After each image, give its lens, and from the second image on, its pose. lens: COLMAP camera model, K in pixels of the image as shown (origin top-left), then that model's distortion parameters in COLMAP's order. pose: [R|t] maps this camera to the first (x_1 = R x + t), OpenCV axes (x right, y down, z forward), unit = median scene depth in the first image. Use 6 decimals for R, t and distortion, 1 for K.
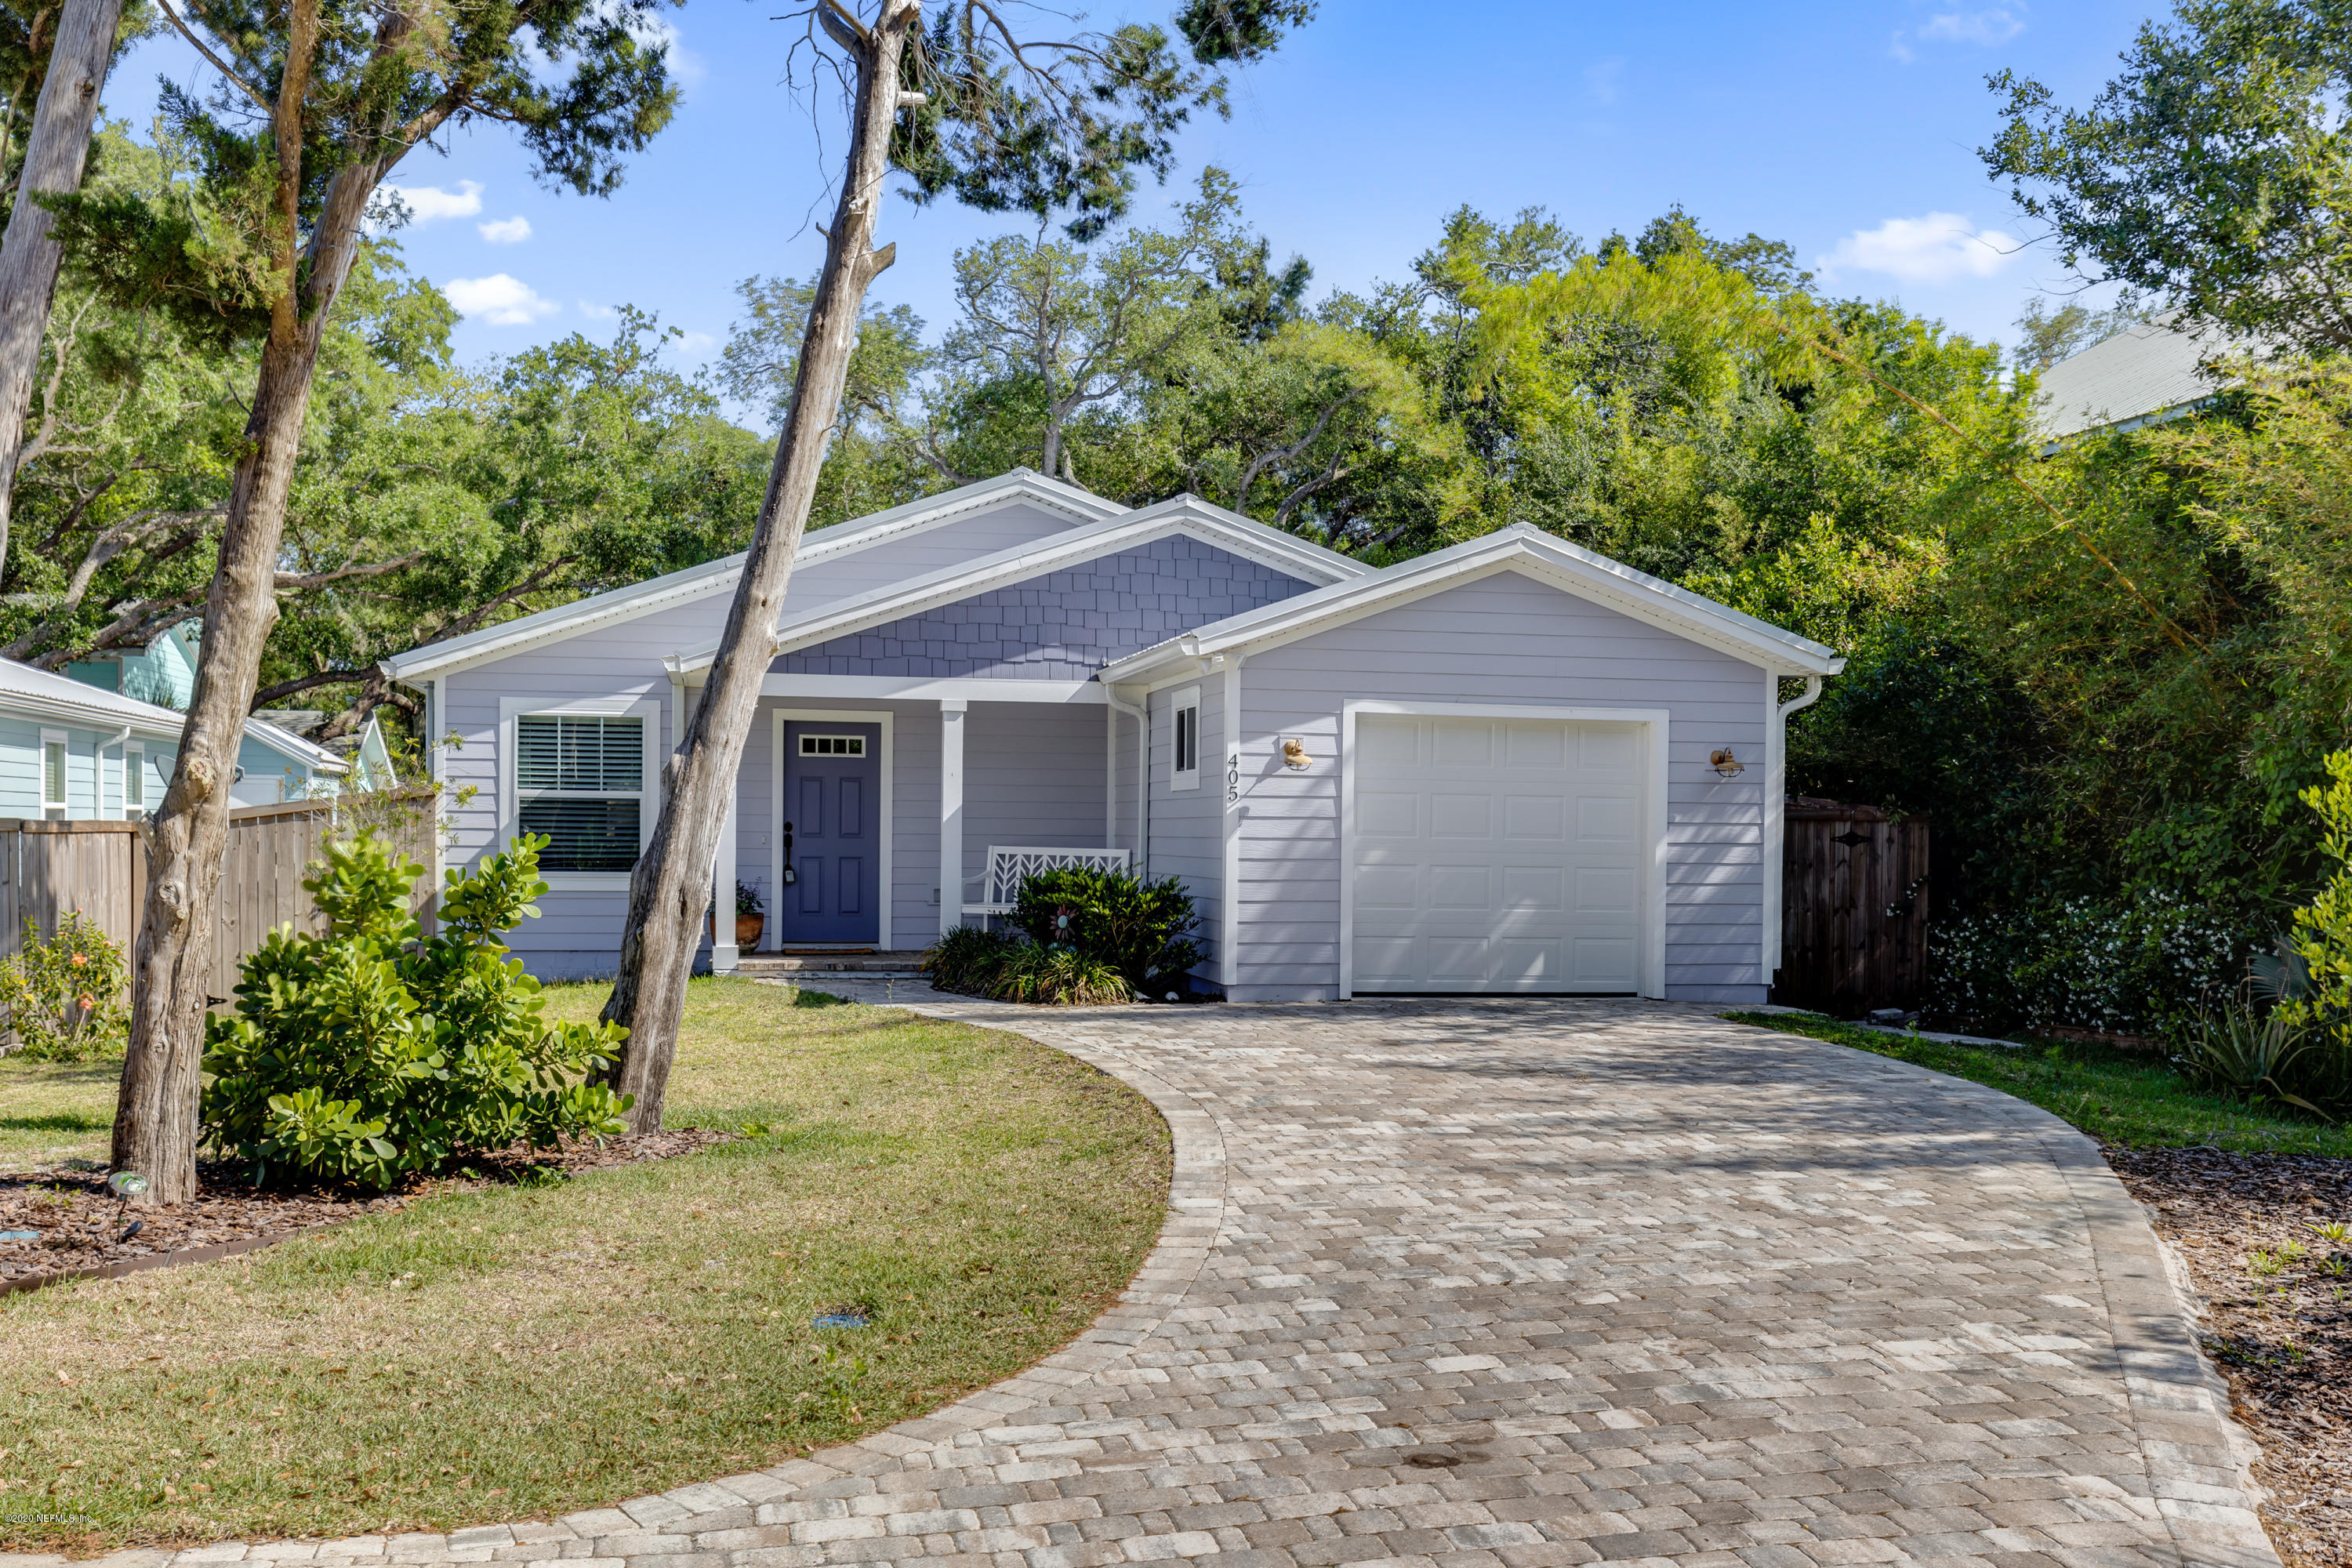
lens RADIAL K [[2261.6, 0, 1220.3], [0, 2261.6, 880.2], [0, 0, 1]] dist [0.006953, -0.006891]
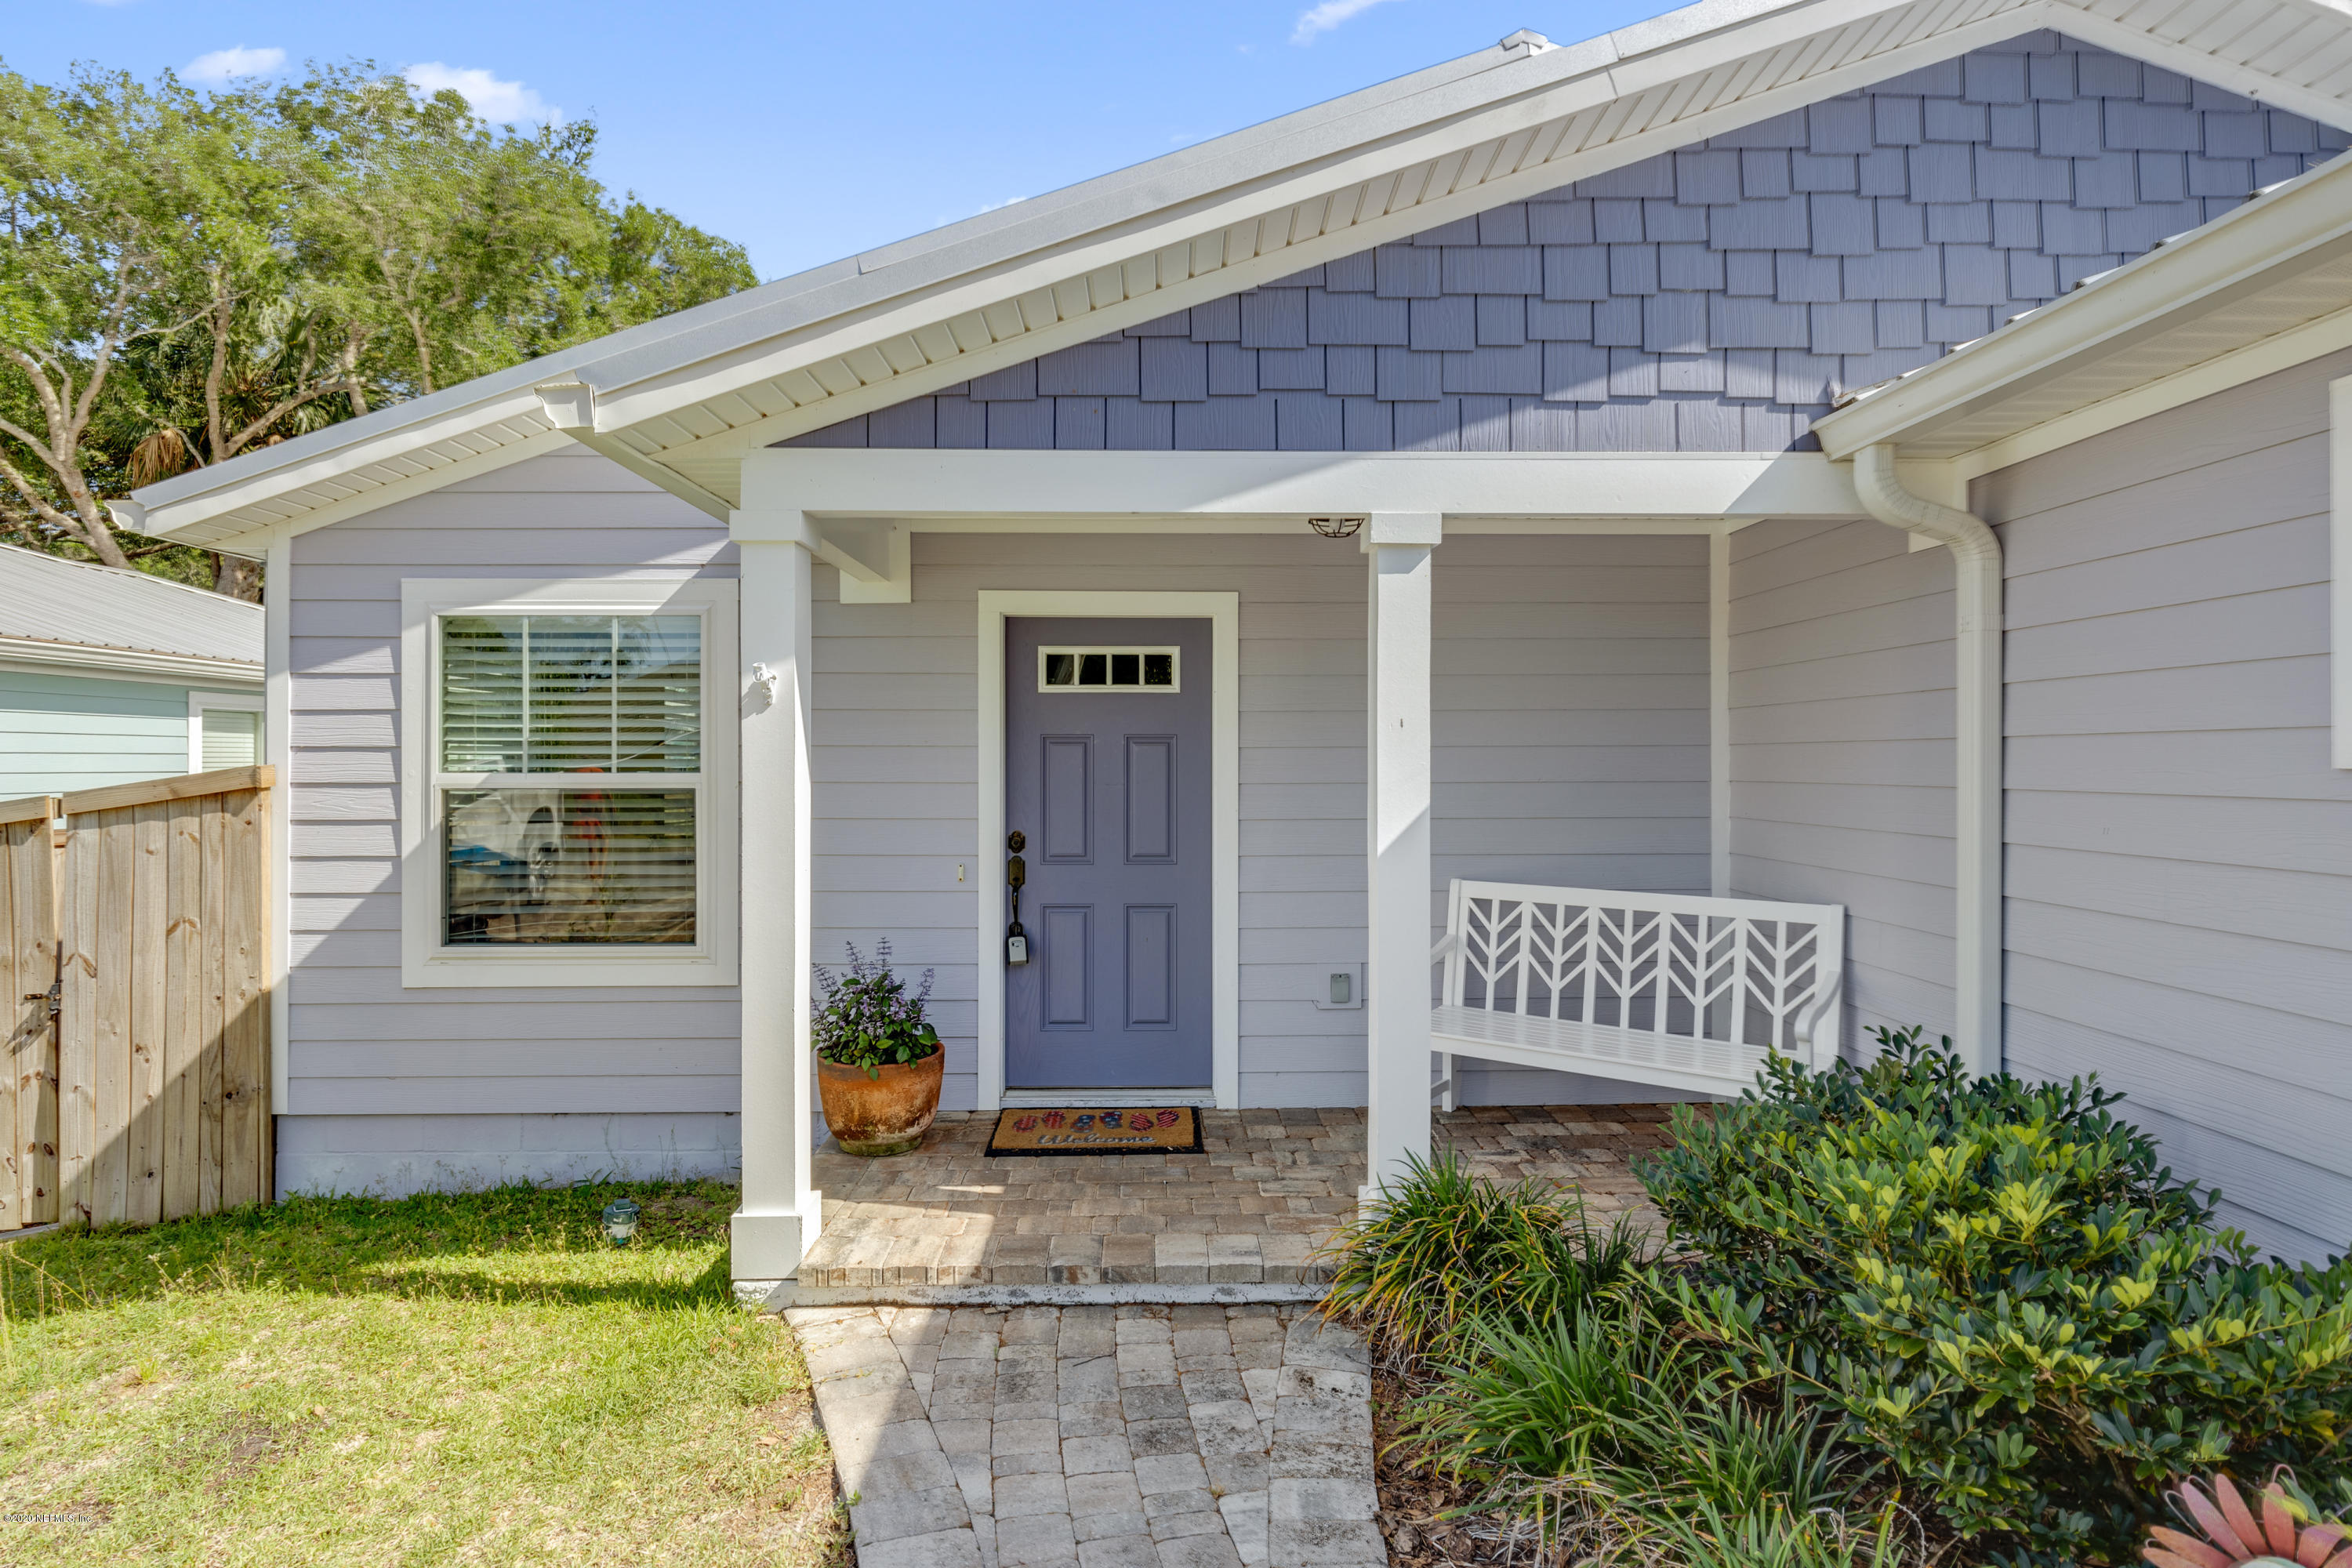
lens RADIAL K [[1193.6, 0, 1181.4], [0, 1193.6, 740.7], [0, 0, 1]] dist [-0.001424, -0.000492]
pose [[0.981030, -0.010279, -0.193585, -0.115829], [0.001339, 0.998929, -0.046251, -0.035166], [0.193853, 0.045115, 0.979993, 0.808207]]
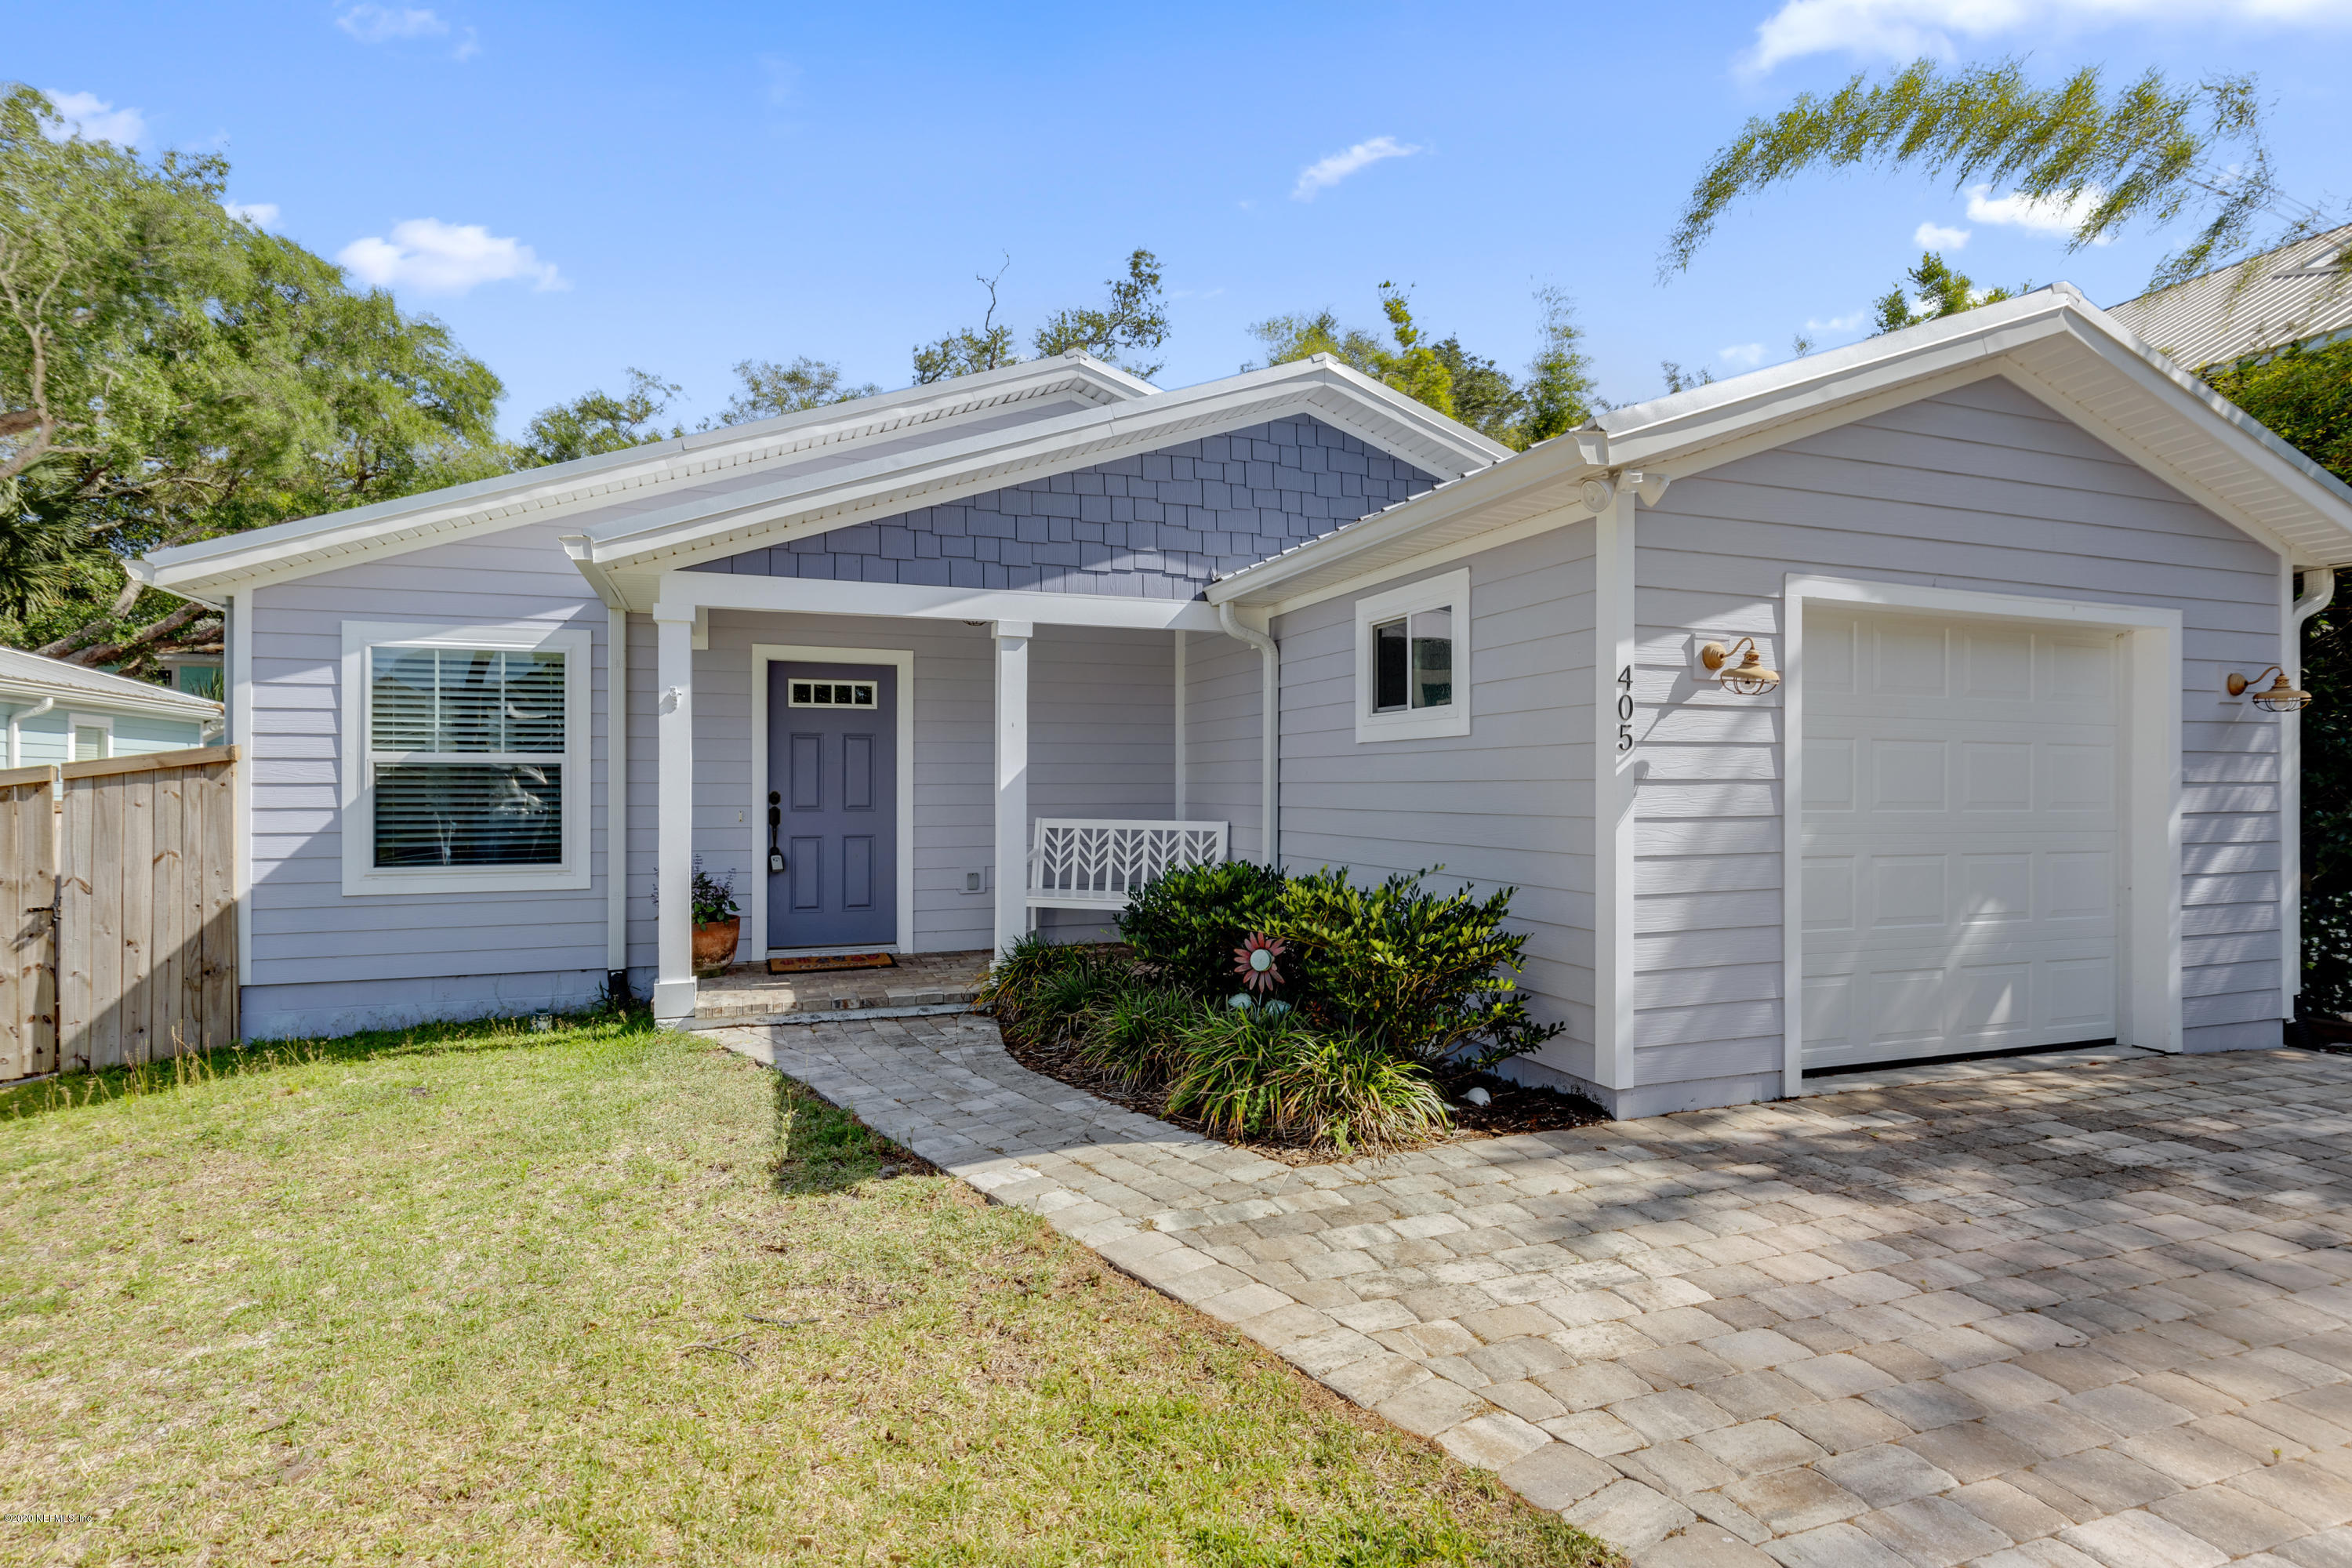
lens RADIAL K [[1079.5, 0, 1192.9], [0, 1079.5, 781.0], [0, 0, 1]] dist [0.001616, -0.000001]
pose [[0.984852, -0.010242, 0.173093, -0.121223], [0.014793, 0.999578, -0.025020, -0.019423], [-0.172764, 0.027201, 0.984588, 0.651318]]
